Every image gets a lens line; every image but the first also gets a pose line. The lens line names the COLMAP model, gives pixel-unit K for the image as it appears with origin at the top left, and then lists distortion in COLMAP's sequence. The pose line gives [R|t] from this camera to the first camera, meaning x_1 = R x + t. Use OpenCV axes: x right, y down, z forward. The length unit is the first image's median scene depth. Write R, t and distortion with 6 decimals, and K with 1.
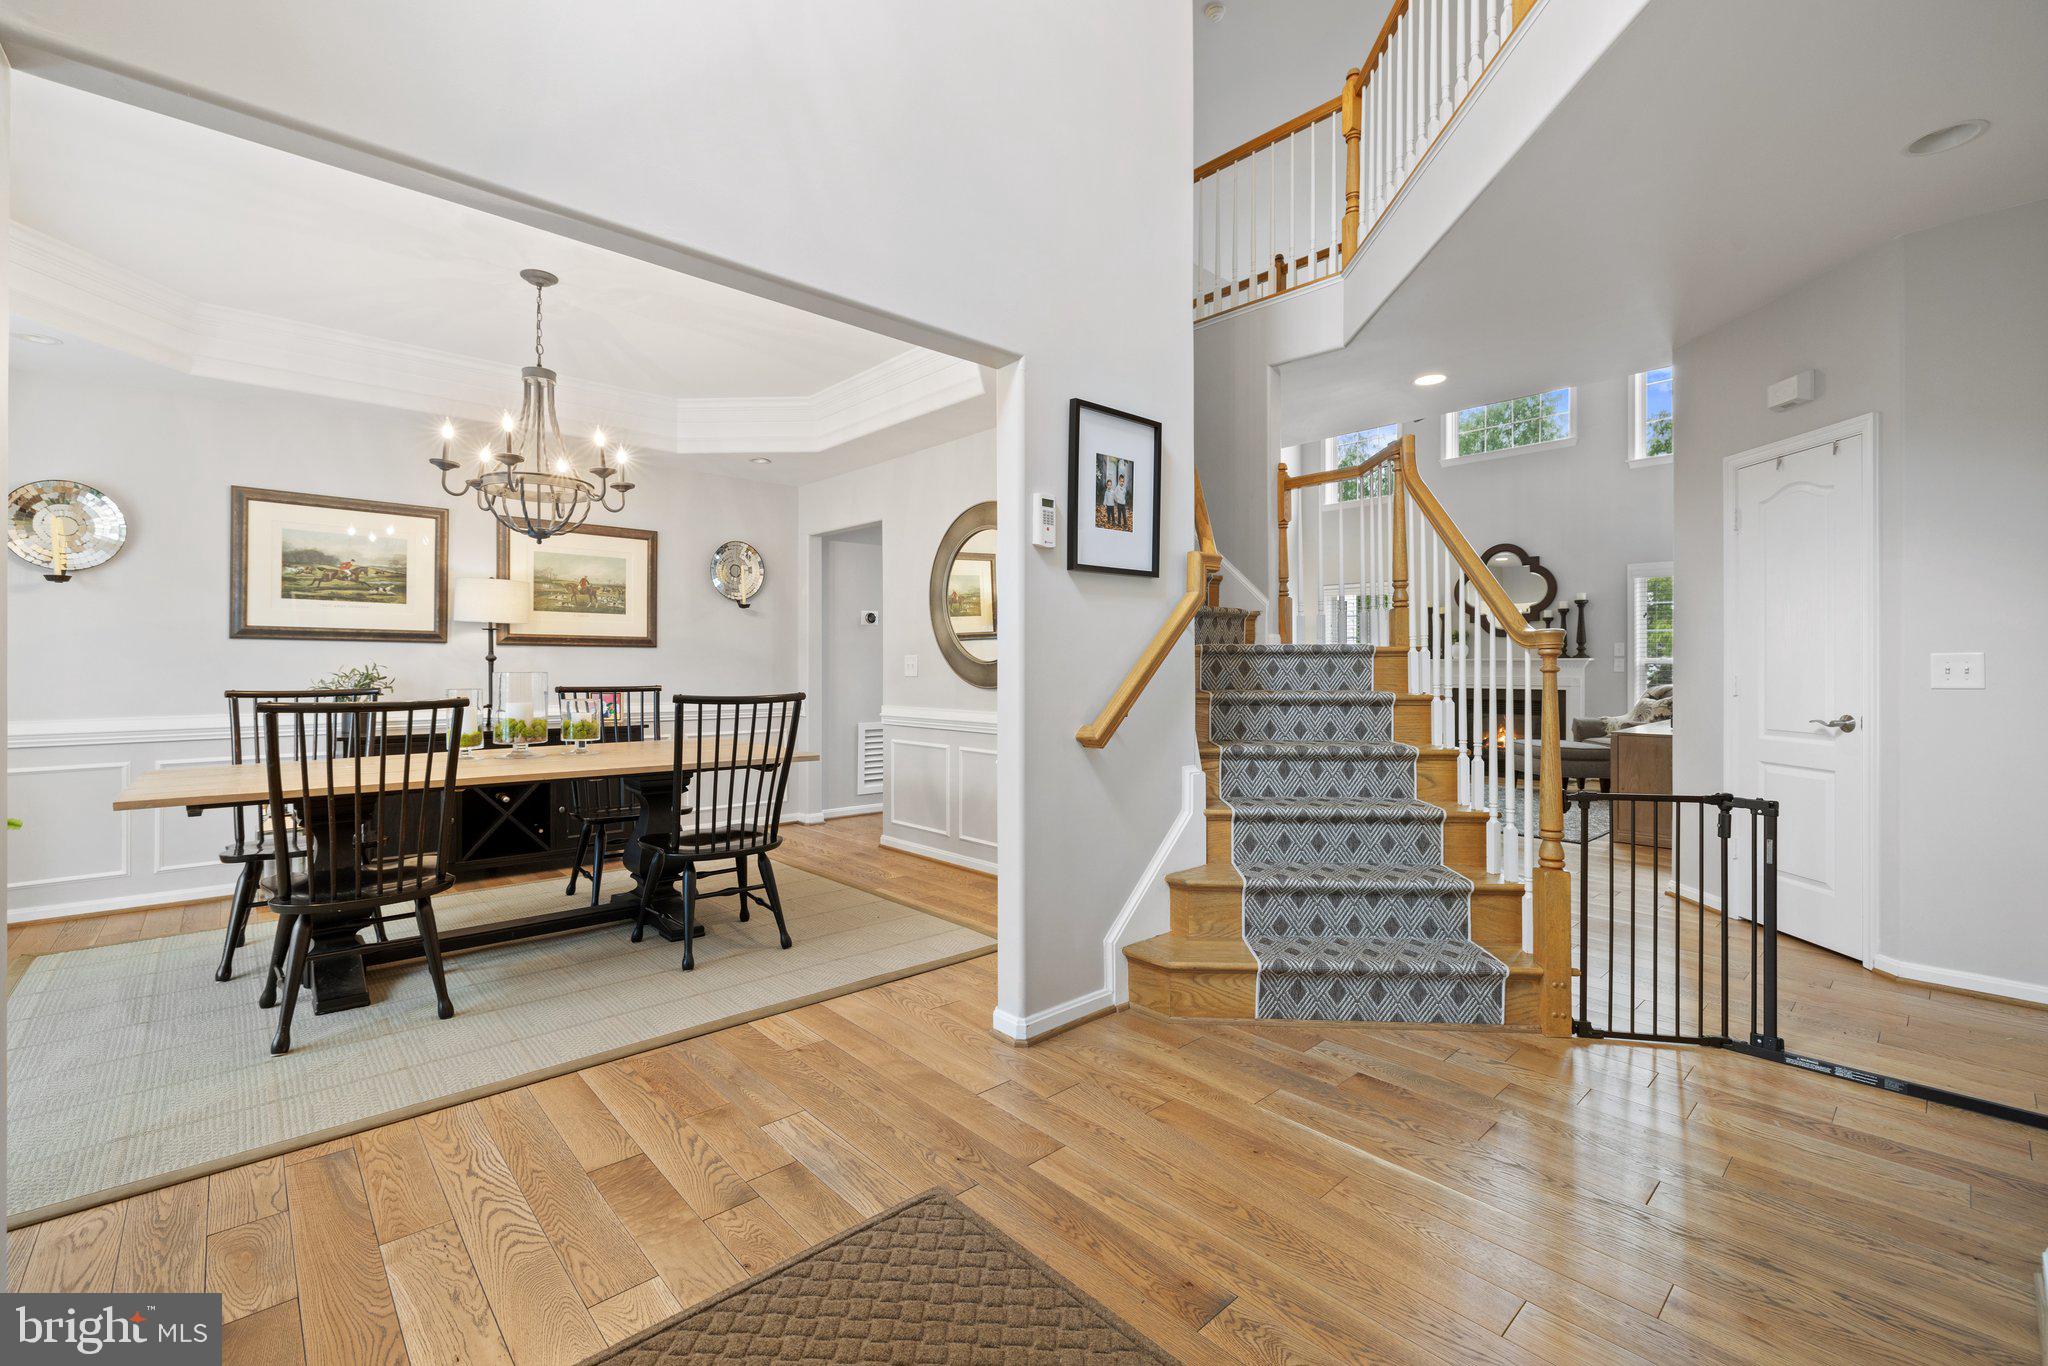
lens RADIAL K [[864.5, 0, 989.8], [0, 864.5, 670.0], [0, 0, 1]] dist [0.000630, -0.000385]
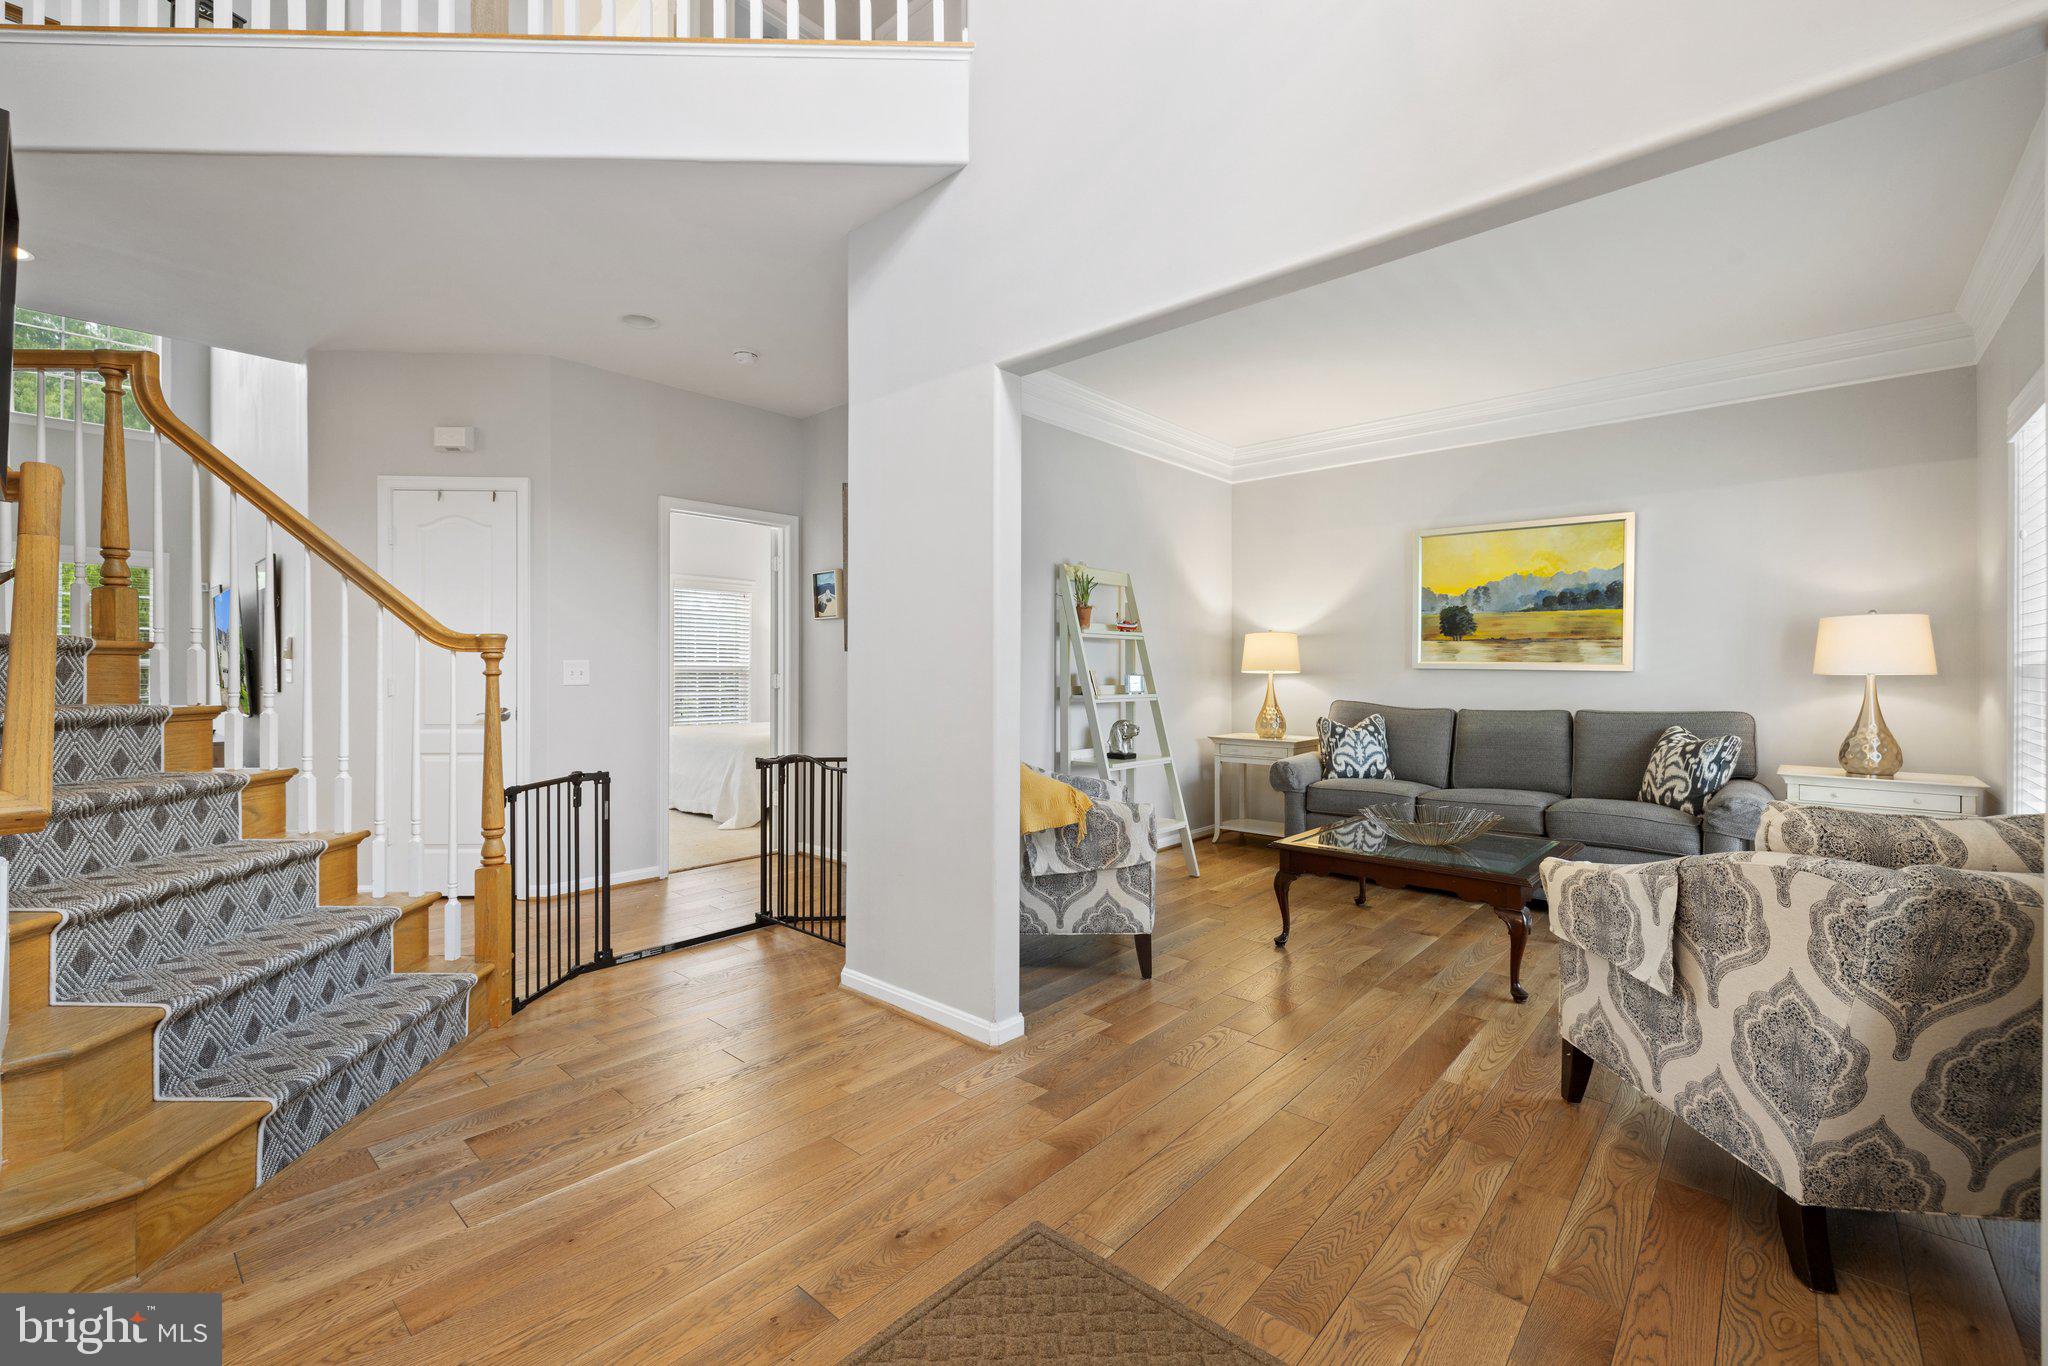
lens RADIAL K [[849.0, 0, 1013.0], [0, 849.0, 675.5], [0, 0, 1]] dist [-0.013695, 0.000406]
pose [[-0.119102, -0.005190, 0.992869, -0.358684], [0.000606, 0.999986, 0.005299, -0.001933], [-0.992882, 0.001233, -0.119097, 0.424361]]
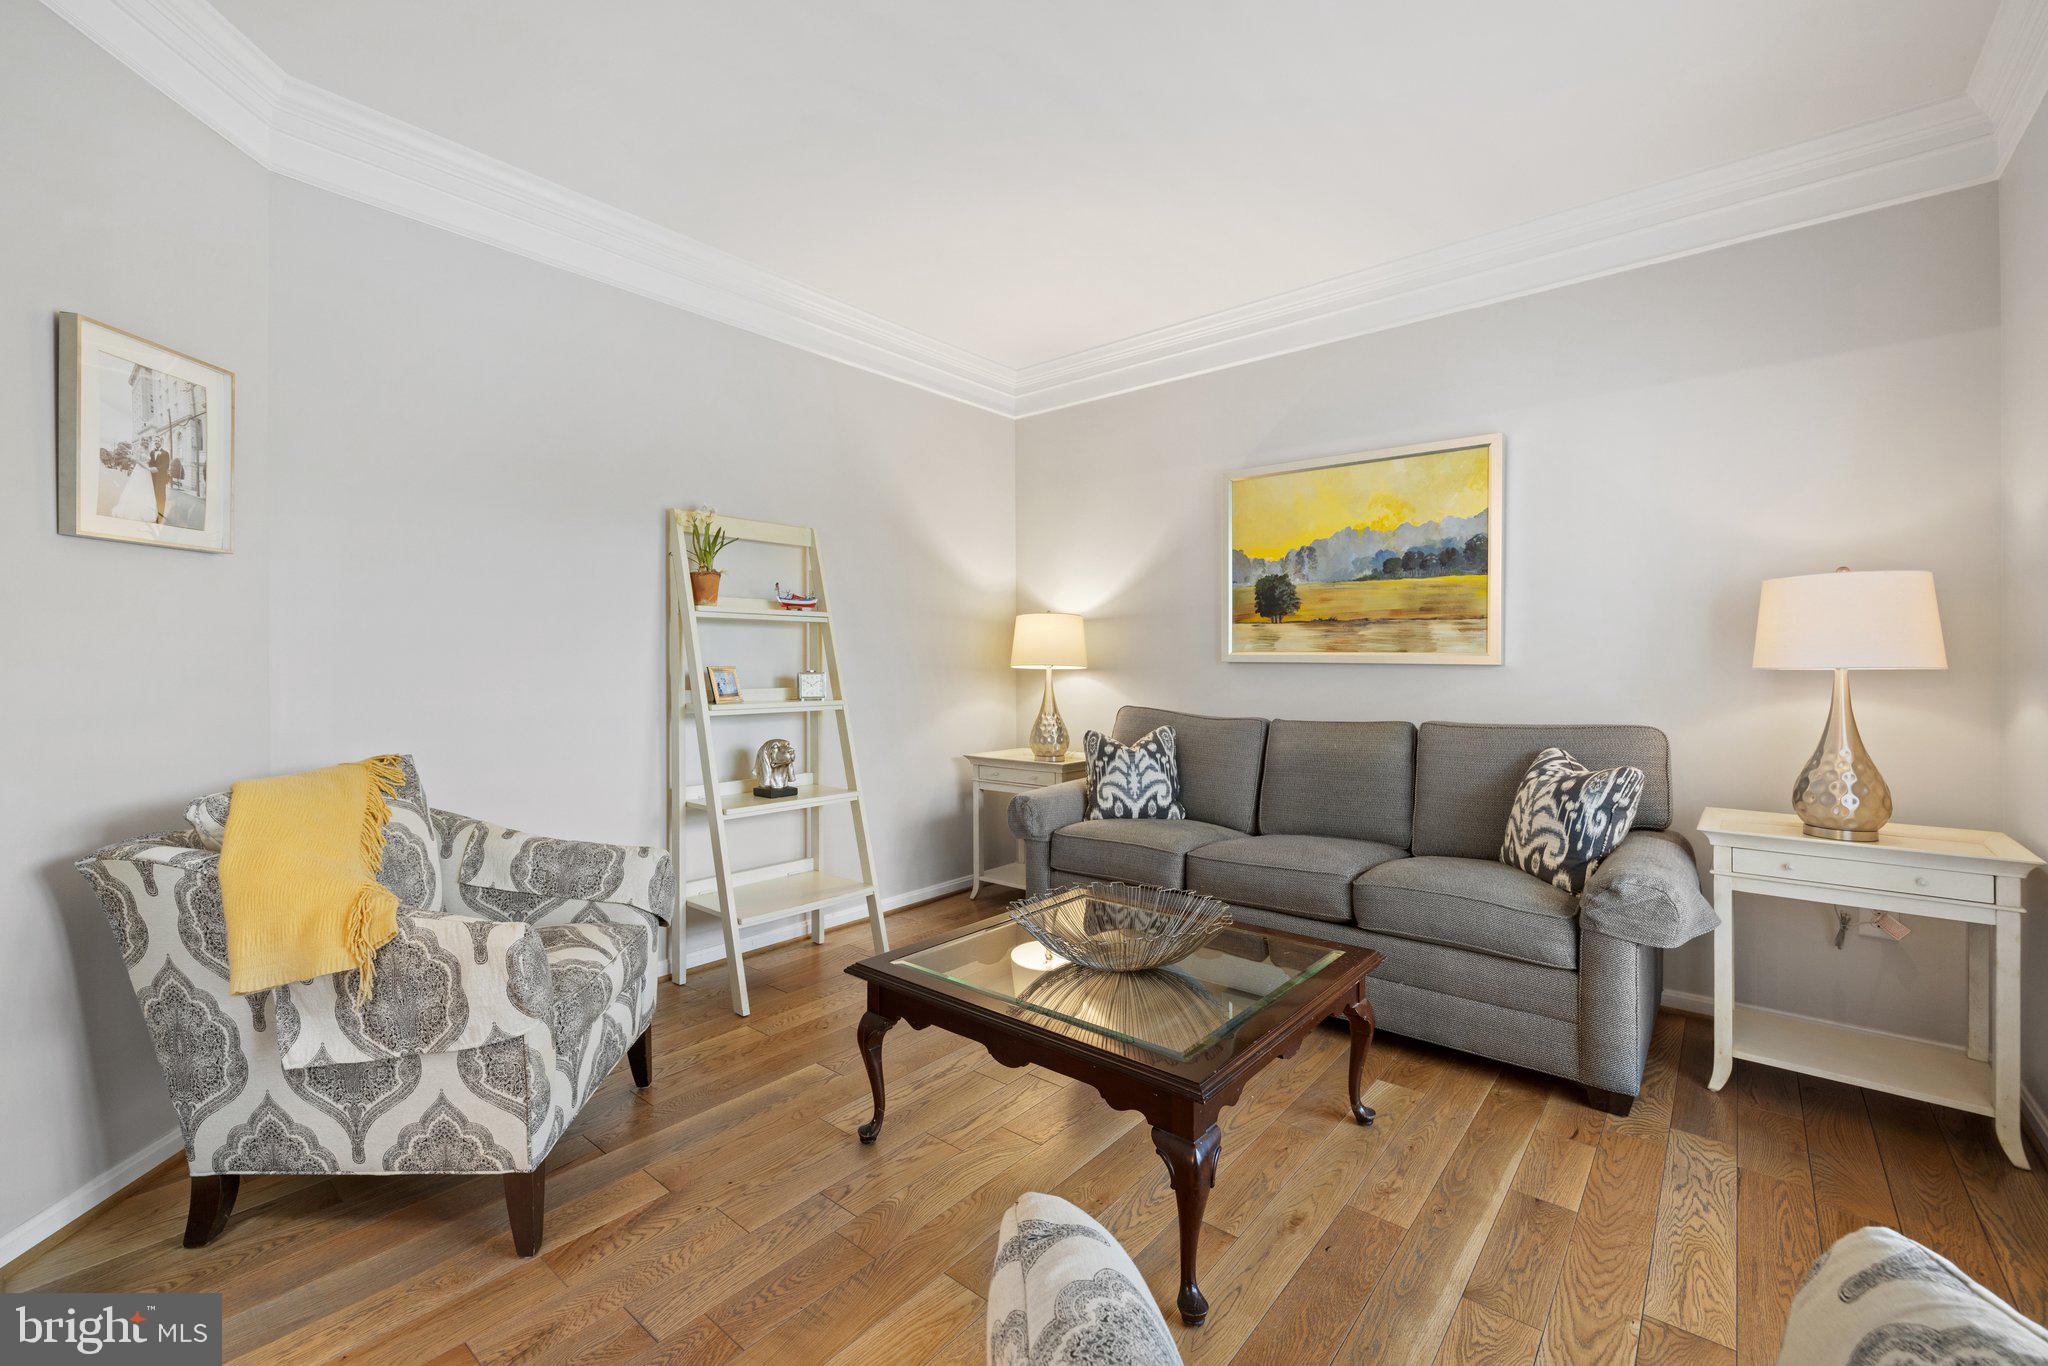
lens RADIAL K [[849.0, 0, 1028.5], [0, 849.0, 672.4], [0, 0, 1]] dist [-0.013695, 0.000406]
pose [[-0.168904, -0.006848, 0.985609, 0.050312], [0.004991, 0.999957, 0.007803, -0.002583], [-0.985620, 0.006237, -0.168863, -0.071861]]
